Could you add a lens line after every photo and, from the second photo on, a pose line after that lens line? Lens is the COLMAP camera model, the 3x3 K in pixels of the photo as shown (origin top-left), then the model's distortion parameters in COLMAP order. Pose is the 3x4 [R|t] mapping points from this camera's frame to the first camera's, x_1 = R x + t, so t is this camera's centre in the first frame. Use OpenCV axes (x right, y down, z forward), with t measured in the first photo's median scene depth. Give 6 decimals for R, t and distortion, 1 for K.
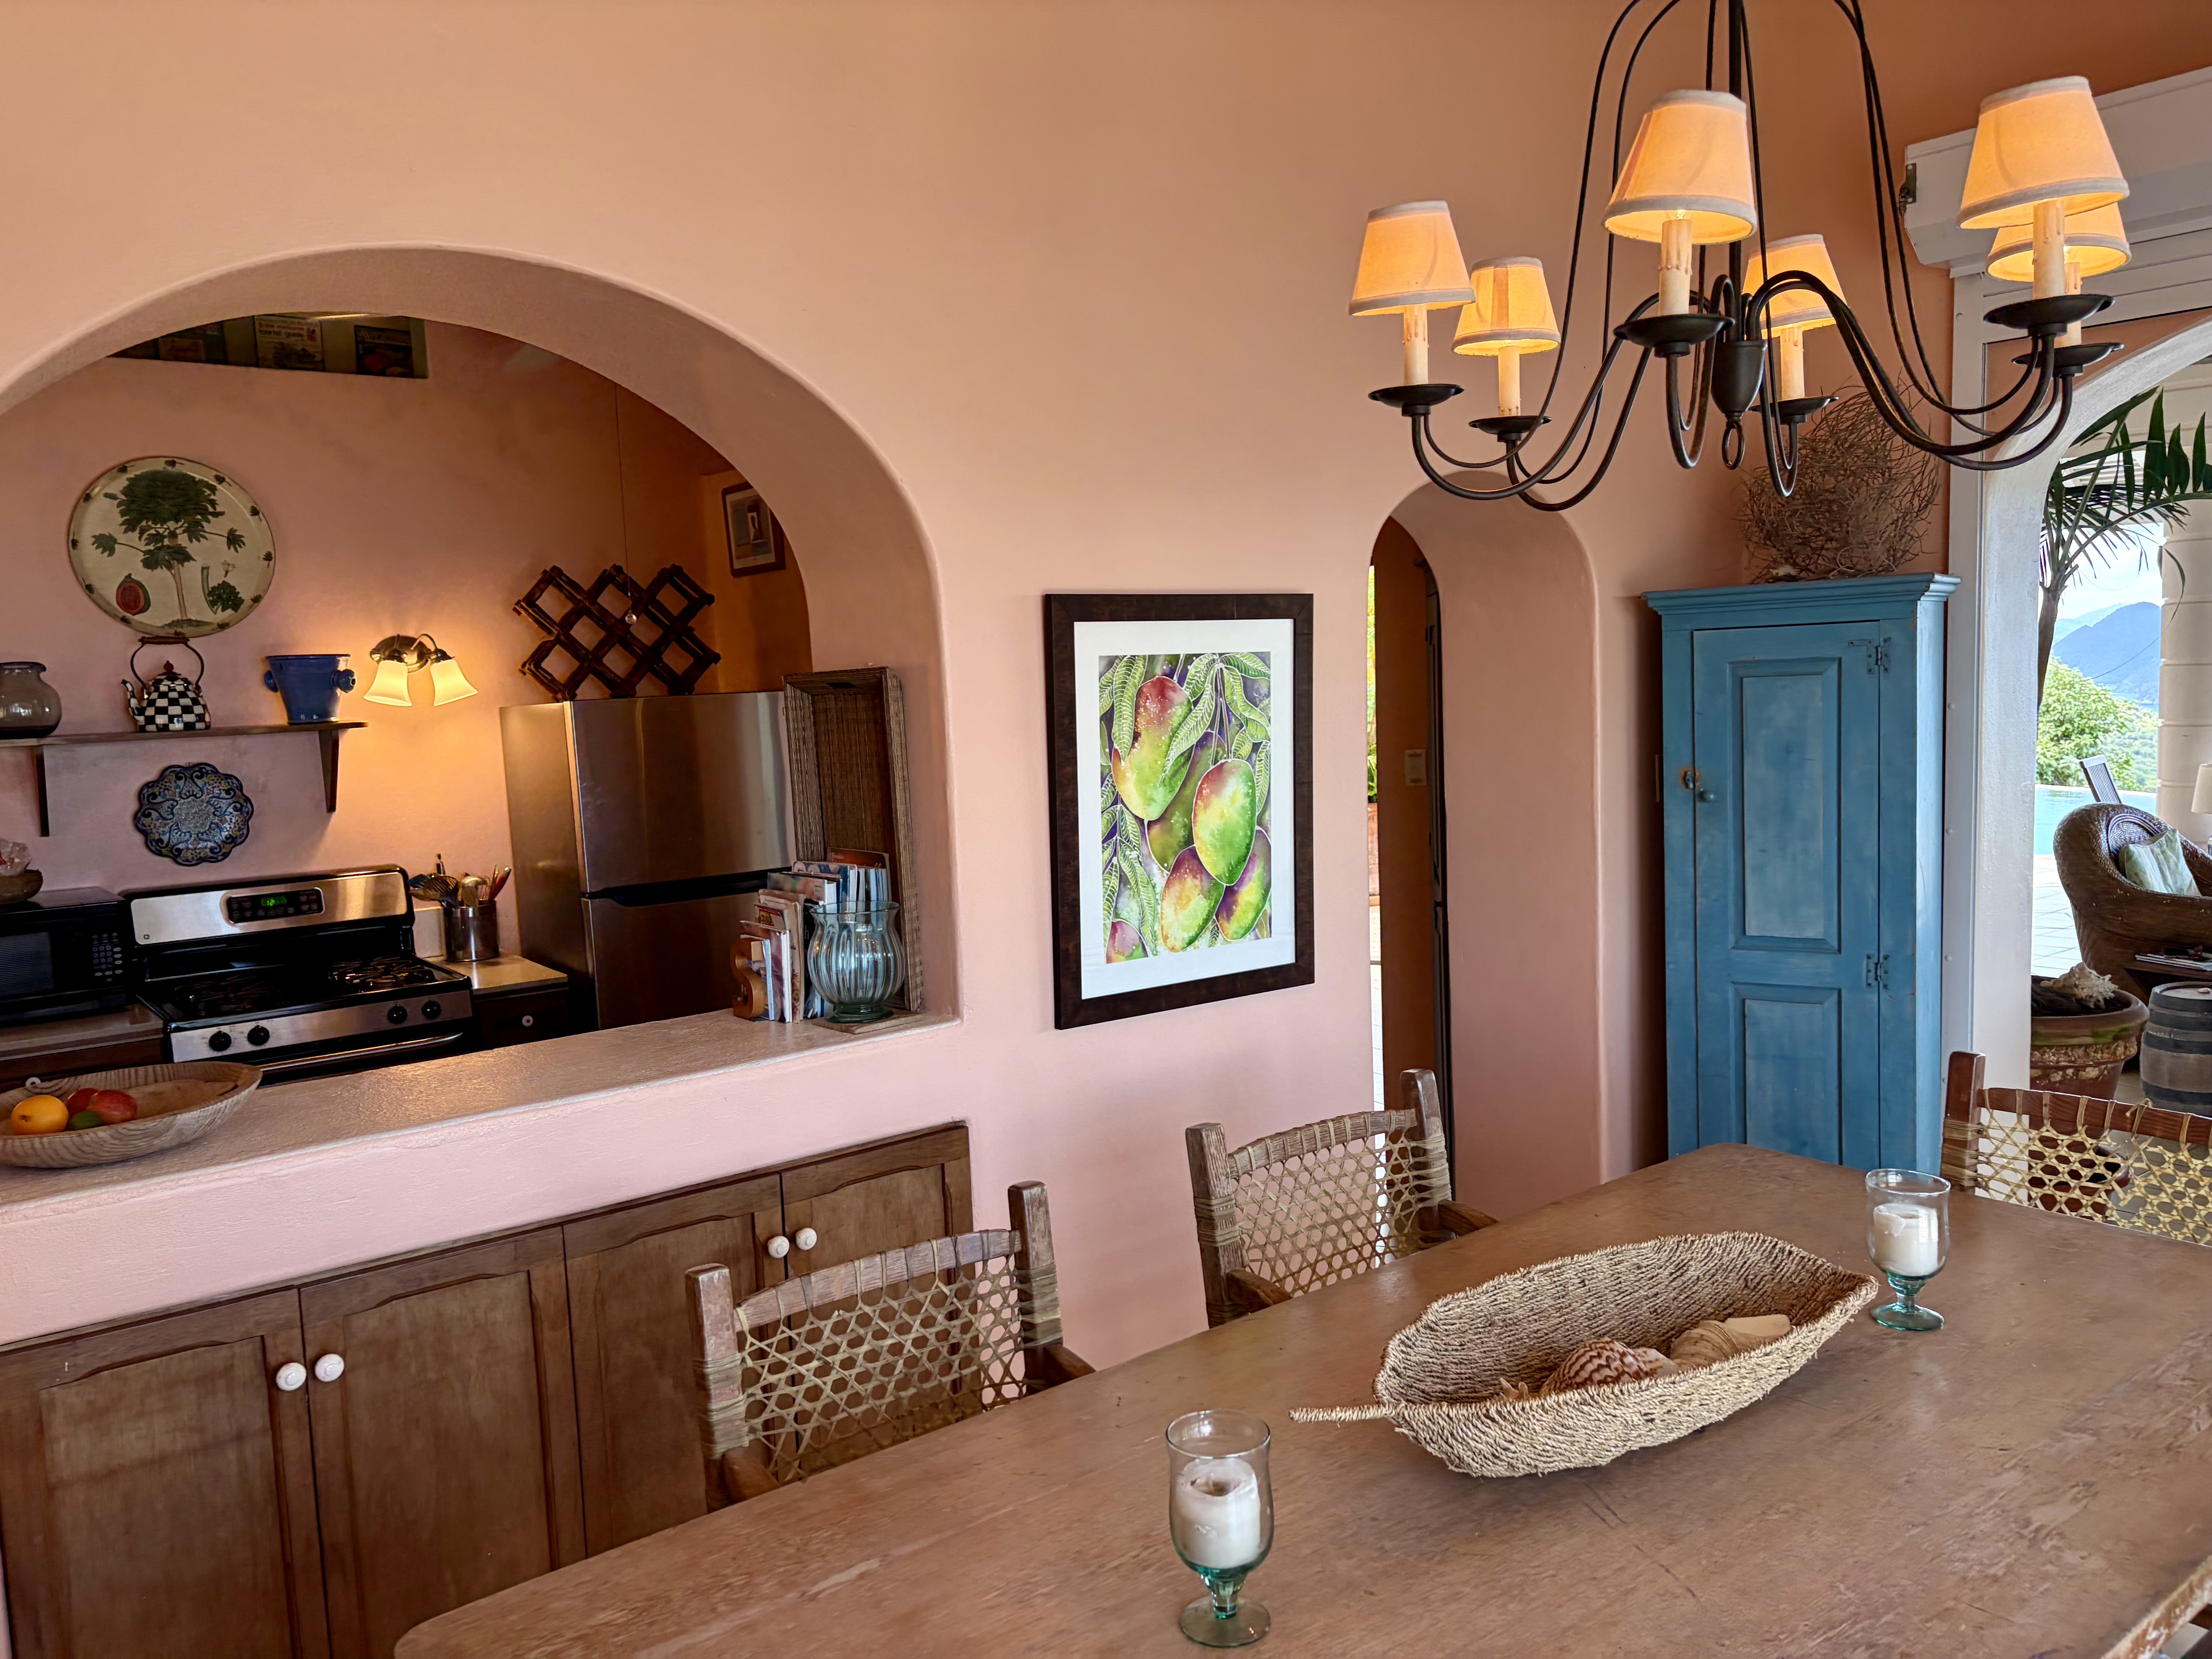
lens RADIAL K [[1670.1, 0, 1090.5], [0, 1670.1, 841.2], [0, 0, 1]] dist [0.164733, -0.252399]
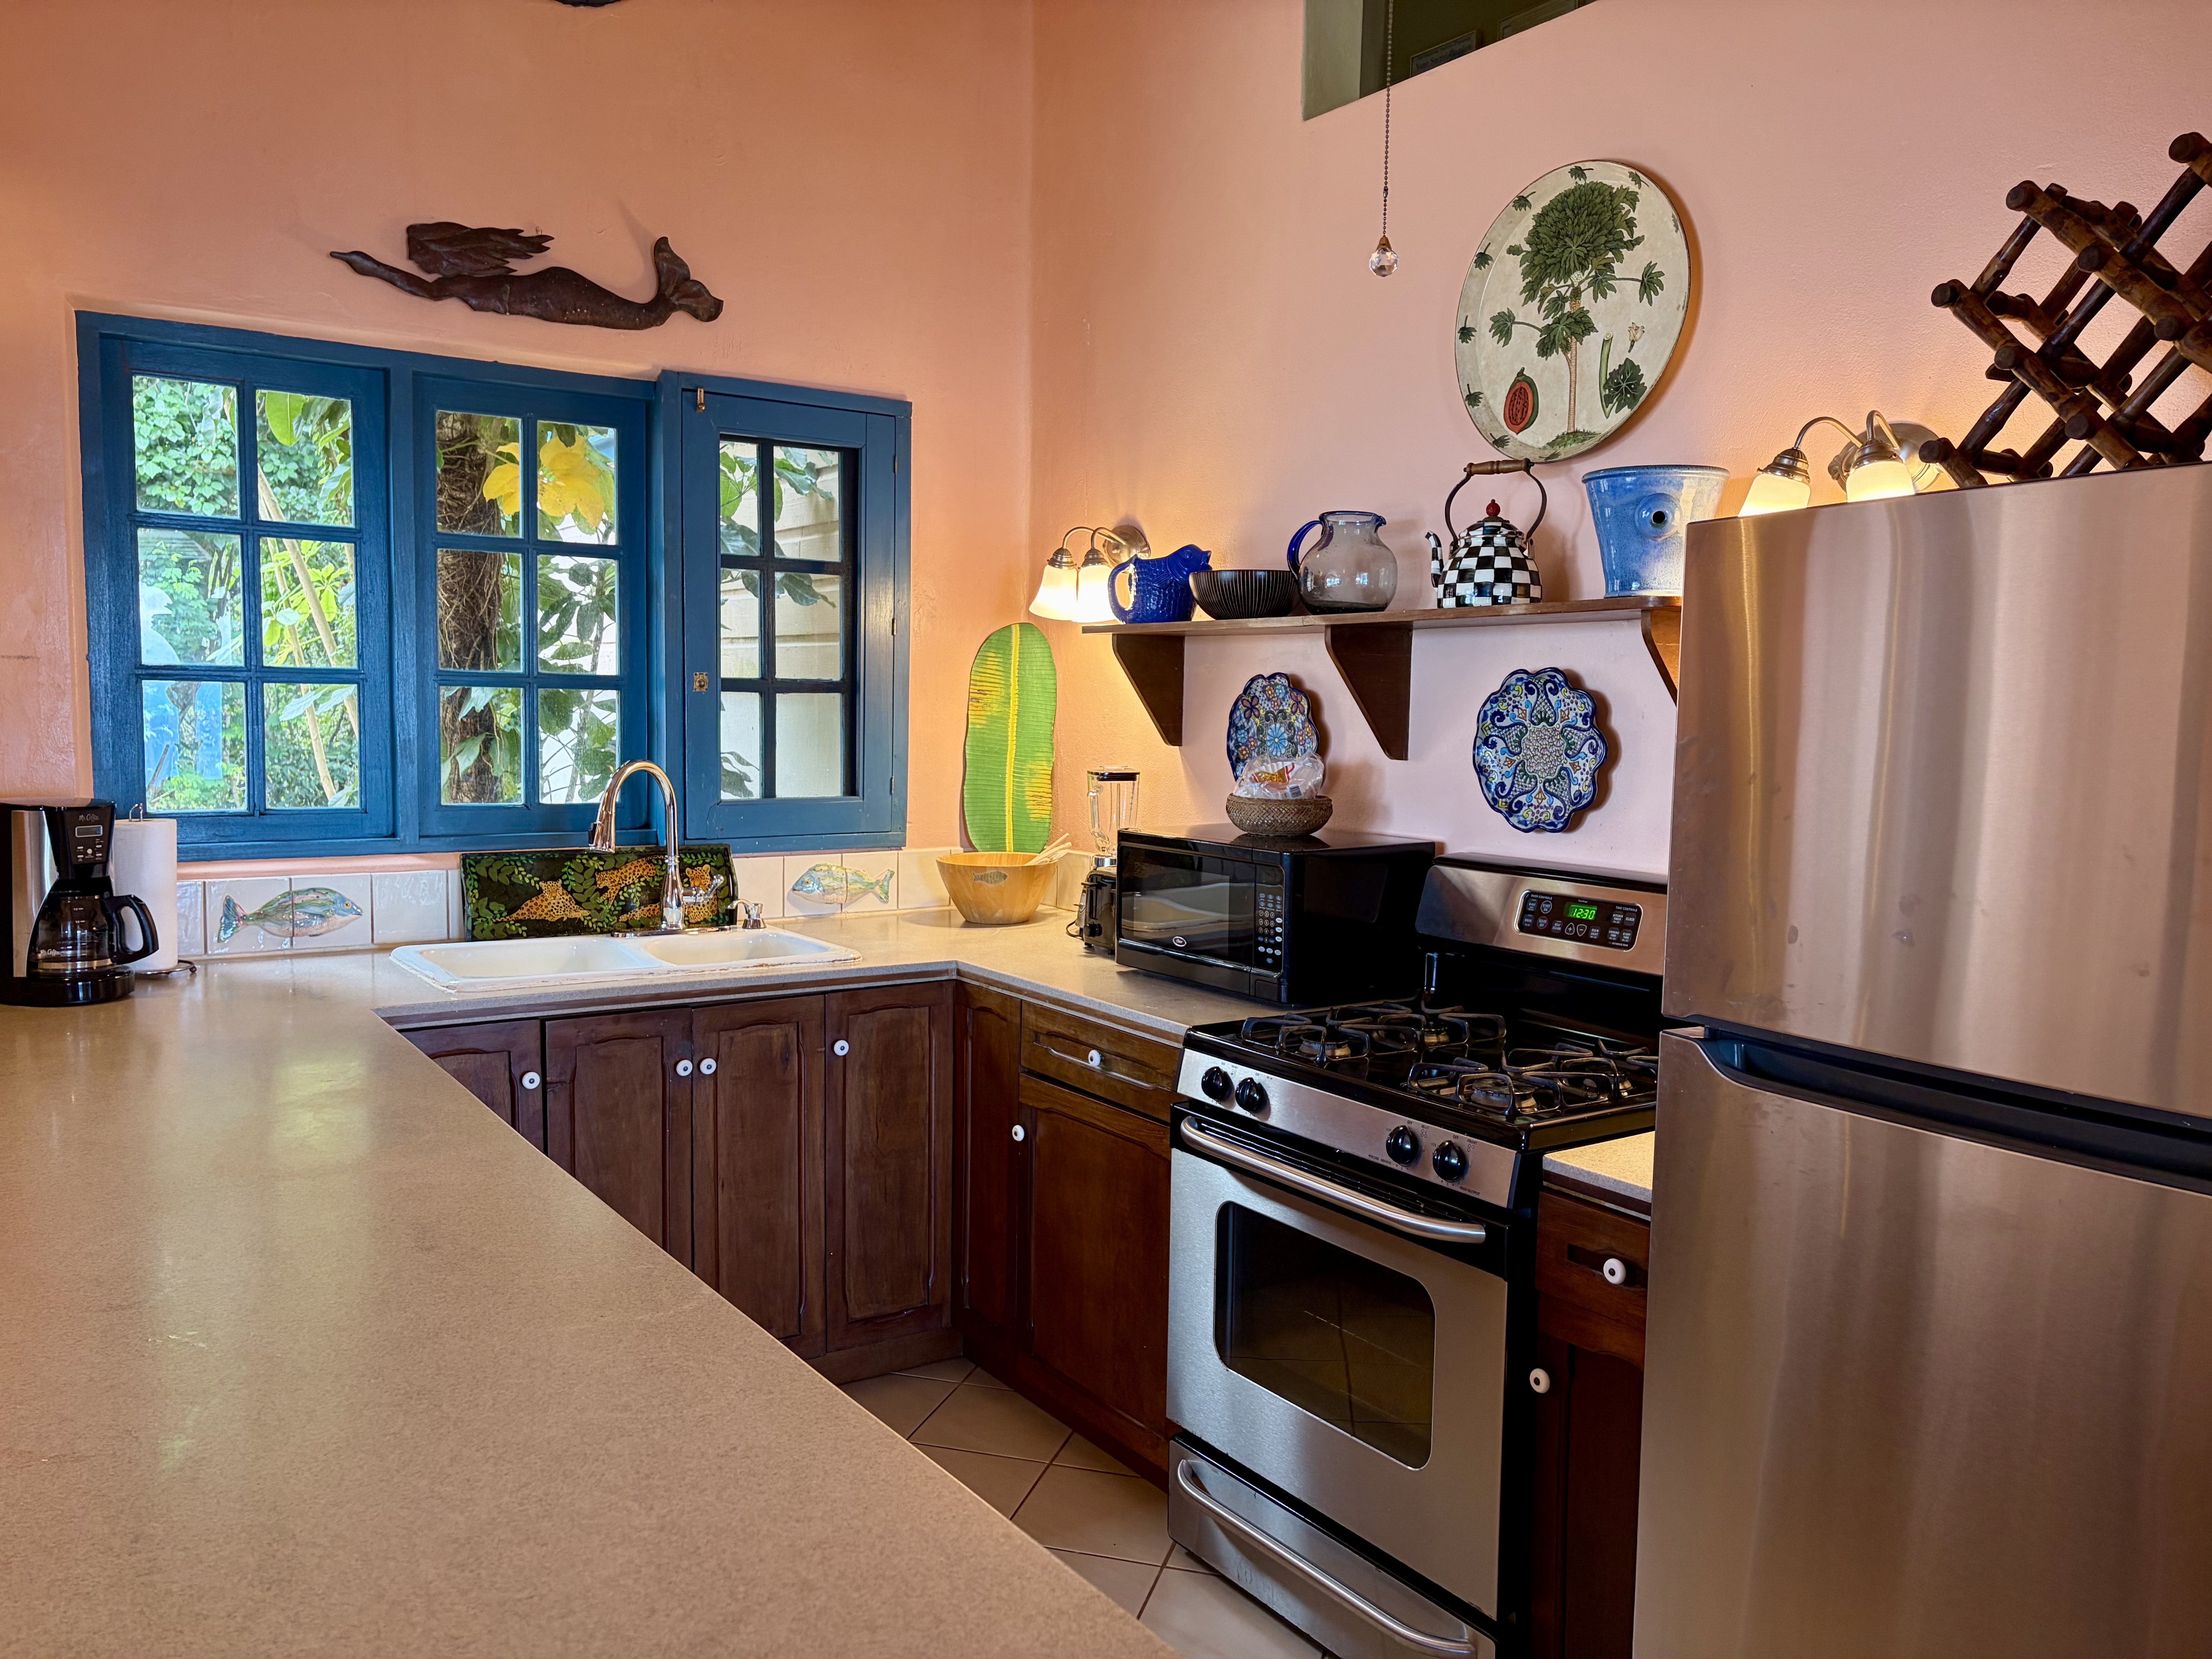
lens RADIAL K [[1680.2, 0, 1115.6], [0, 1680.2, 822.3], [0, 0, 1]] dist [0.015538, 0.004254]
pose [[-0.055390, 0.109198, -0.992476, 0.130789], [-0.118010, 0.986319, 0.115106, -0.060413], [0.991466, 0.123497, -0.041746, 1.264122]]
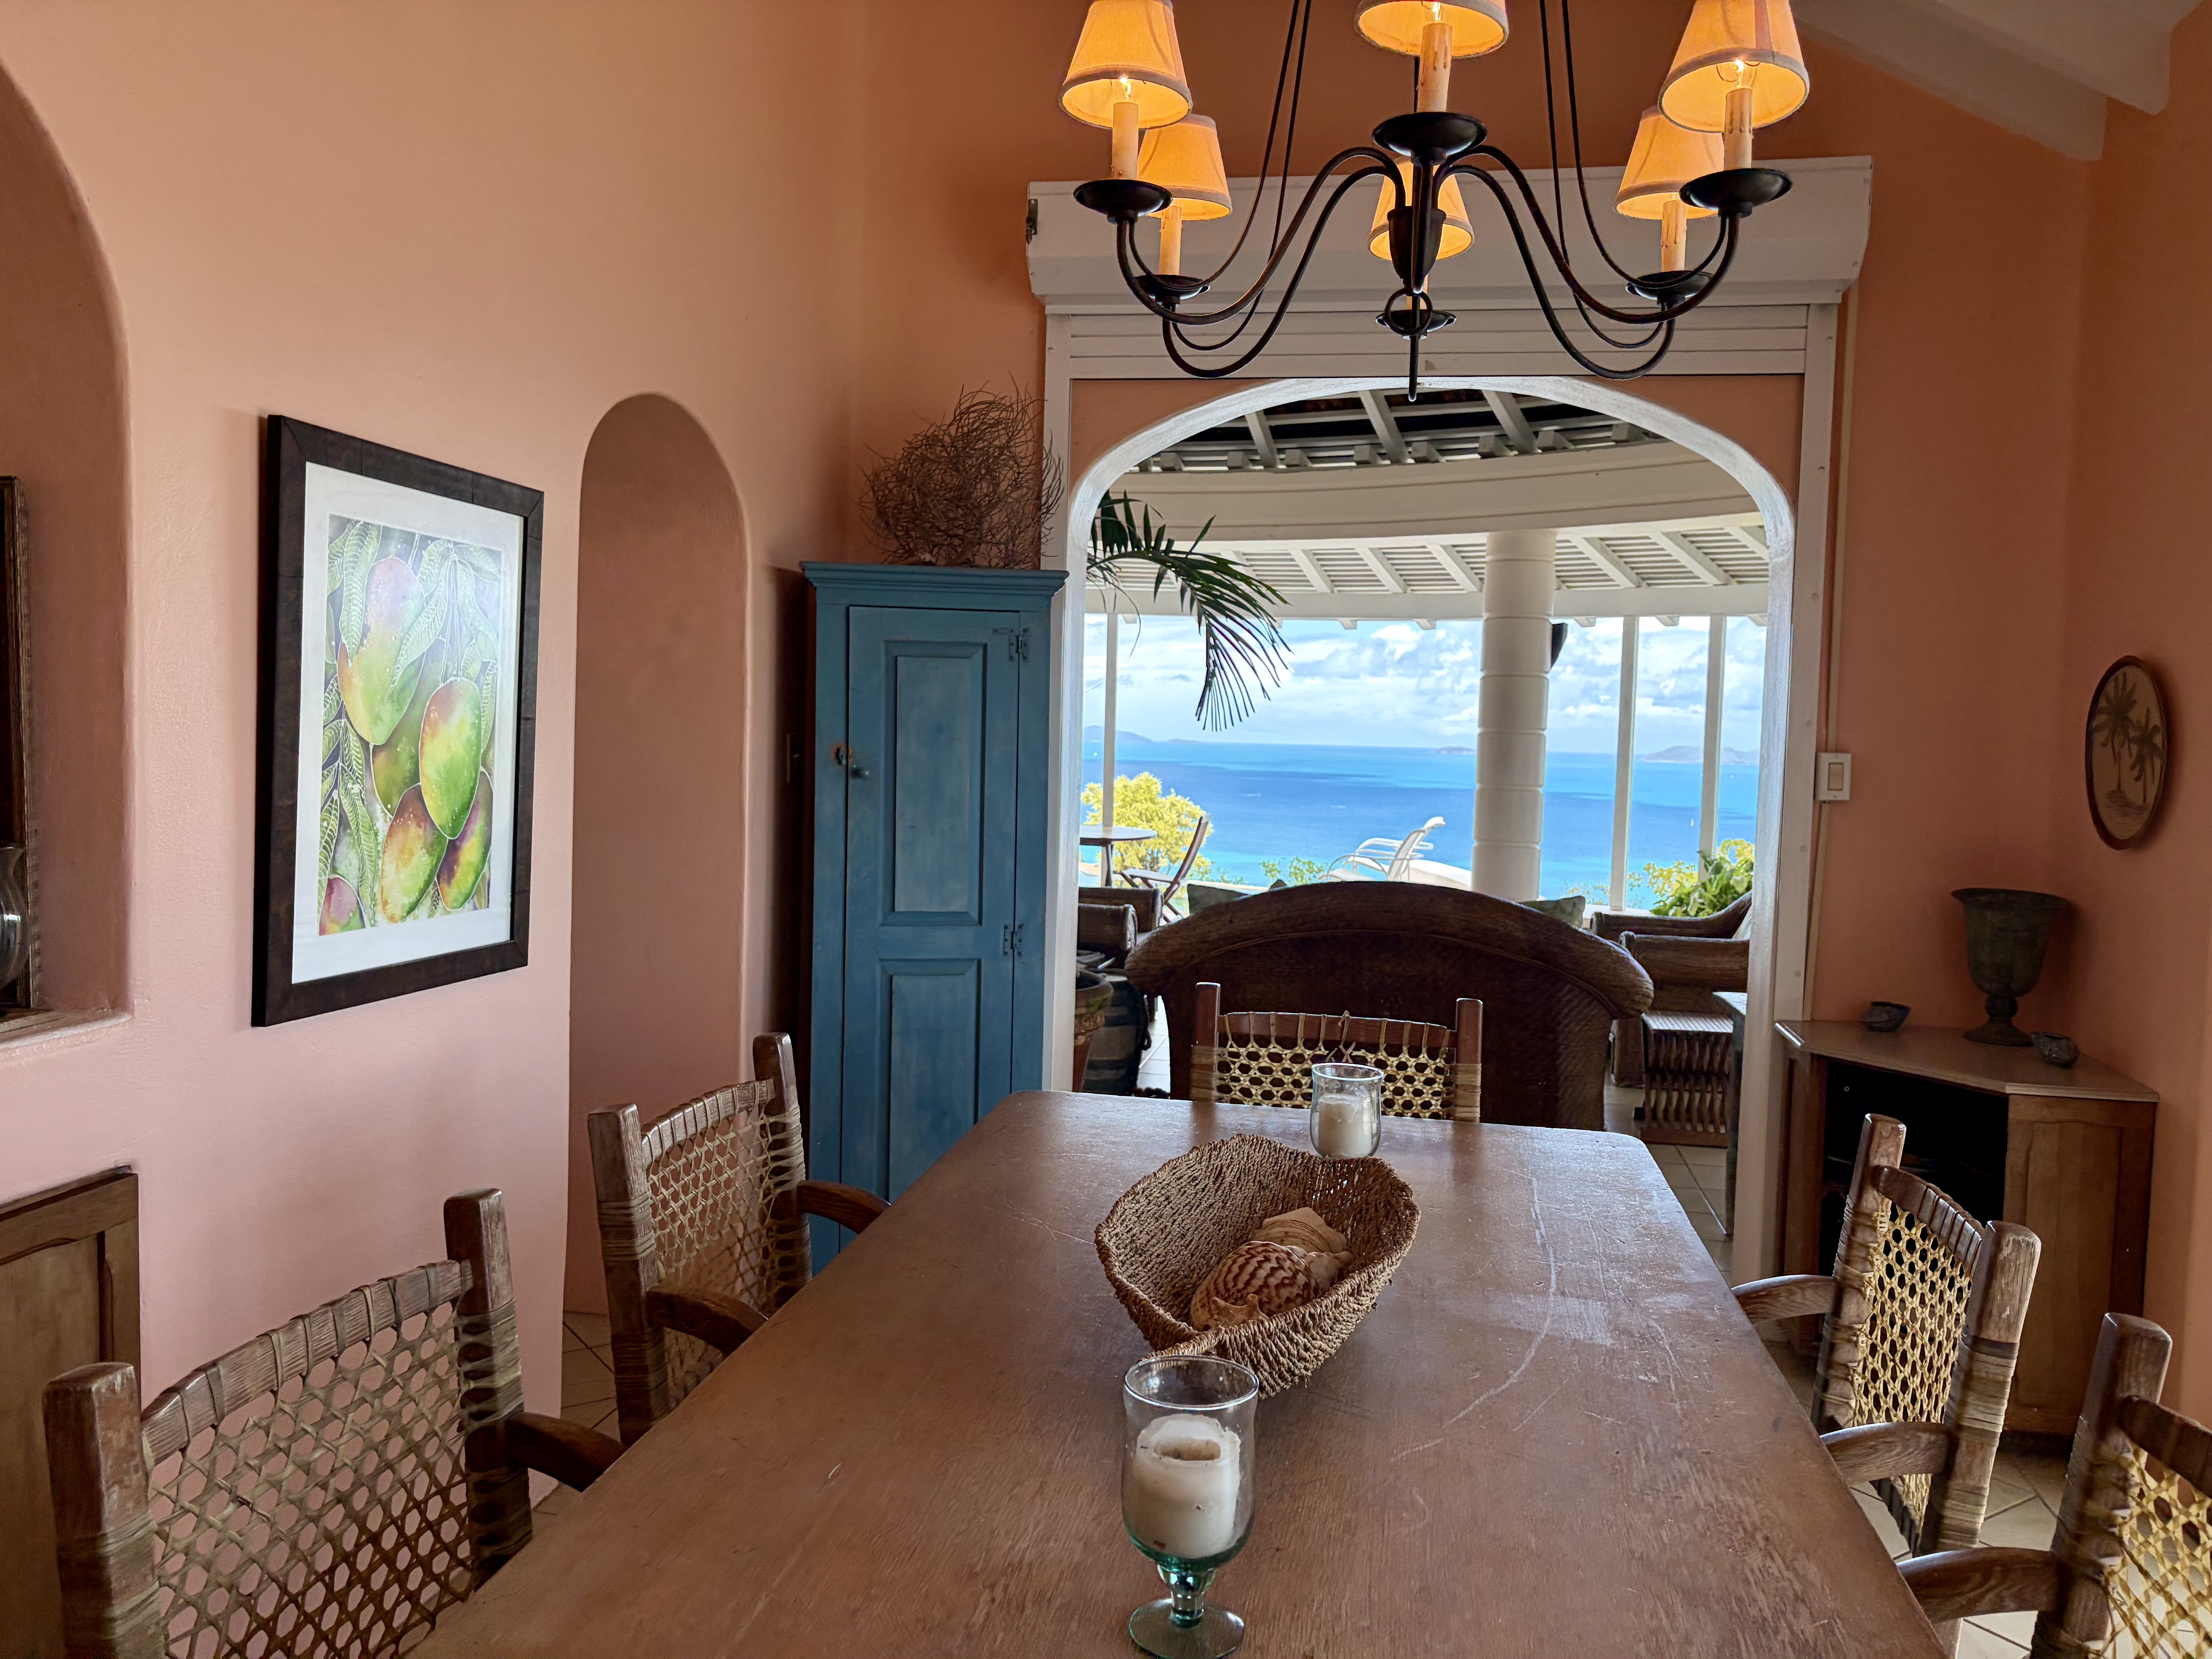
lens RADIAL K [[1680.2, 0, 1115.6], [0, 1680.2, 822.3], [0, 0, 1]] dist [0.015538, 0.004254]
pose [[0.737680, 0.023751, 0.674733, -0.226637], [0.011182, 0.998814, -0.047383, 0.061082], [-0.675058, 0.042499, 0.736539, 0.213271]]
